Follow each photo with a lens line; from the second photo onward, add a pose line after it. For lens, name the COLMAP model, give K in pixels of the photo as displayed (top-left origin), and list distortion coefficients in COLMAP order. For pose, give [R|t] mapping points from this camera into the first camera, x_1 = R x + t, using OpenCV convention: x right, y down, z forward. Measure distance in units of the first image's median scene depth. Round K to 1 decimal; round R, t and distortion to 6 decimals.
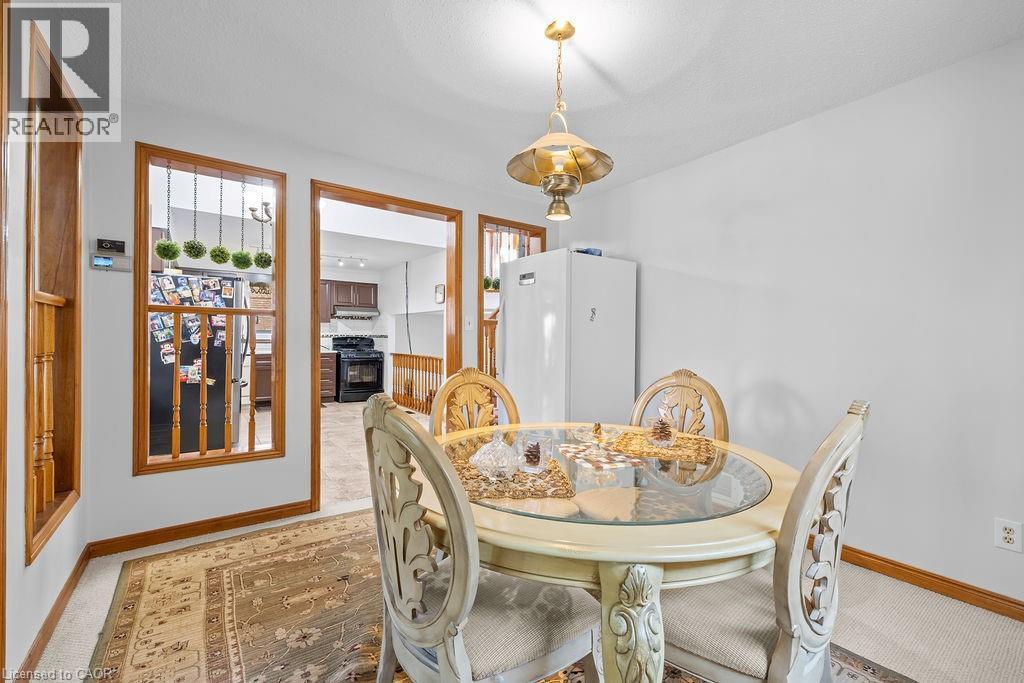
lens RADIAL K [[435.5, 0, 513.5], [0, 435.5, 338.1], [0, 0, 1]] dist [-0.000862, -0.000112]
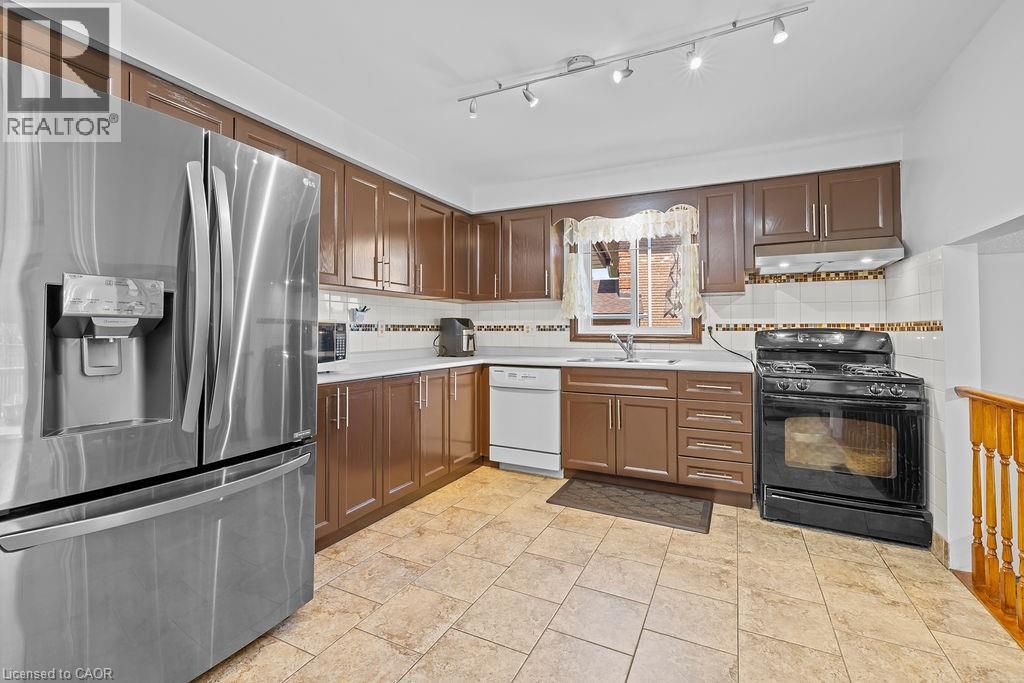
lens RADIAL K [[462.9, 0, 514.3], [0, 462.9, 323.4], [0, 0, 1]] dist [-0.001533, -0.000245]
pose [[0.477537, -0.021566, -0.878347, -0.158795], [0.004772, 0.999748, -0.021952, -0.000882], [0.878598, 0.006291, 0.477520, 0.610595]]
